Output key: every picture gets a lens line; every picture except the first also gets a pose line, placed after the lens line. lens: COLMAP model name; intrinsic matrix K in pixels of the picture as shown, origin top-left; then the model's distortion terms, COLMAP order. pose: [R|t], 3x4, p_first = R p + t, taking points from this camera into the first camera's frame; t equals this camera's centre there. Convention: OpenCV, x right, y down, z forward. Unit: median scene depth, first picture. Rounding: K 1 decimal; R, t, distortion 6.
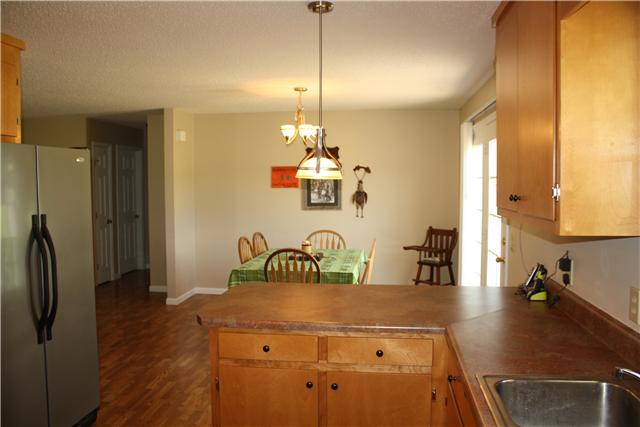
lens RADIAL K [[538.4, 0, 317.9], [0, 538.4, 210.5], [0, 0, 1]] dist [-0.085582, 0.012921]
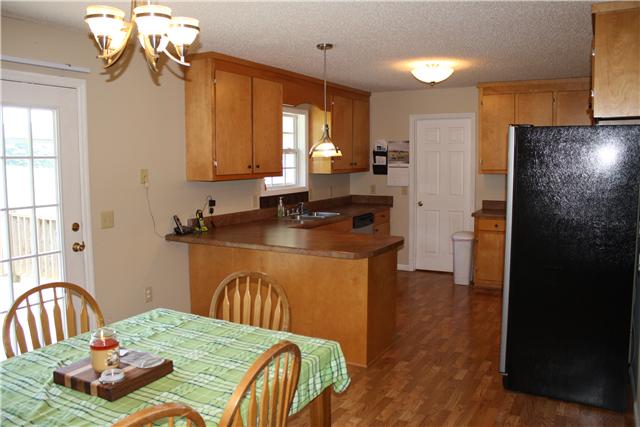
lens RADIAL K [[538.4, 0, 317.9], [0, 538.4, 210.5], [0, 0, 1]] dist [-0.085582, 0.012921]
pose [[-0.930499, -0.030339, 0.365036, -0.402742], [0.028455, 0.987565, 0.154612, -0.111216], [-0.365188, 0.154254, -0.918065, 1.828903]]
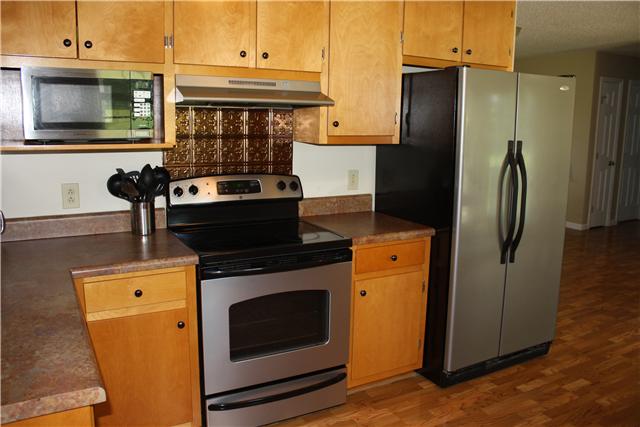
lens RADIAL K [[538.4, 0, 317.9], [0, 538.4, 210.5], [0, 0, 1]] dist [-0.085582, 0.012921]
pose [[0.604118, 0.147584, -0.783110, 0.053484], [-0.066138, 0.988596, 0.135289, 0.020390], [0.794146, -0.029937, 0.606989, 0.040178]]
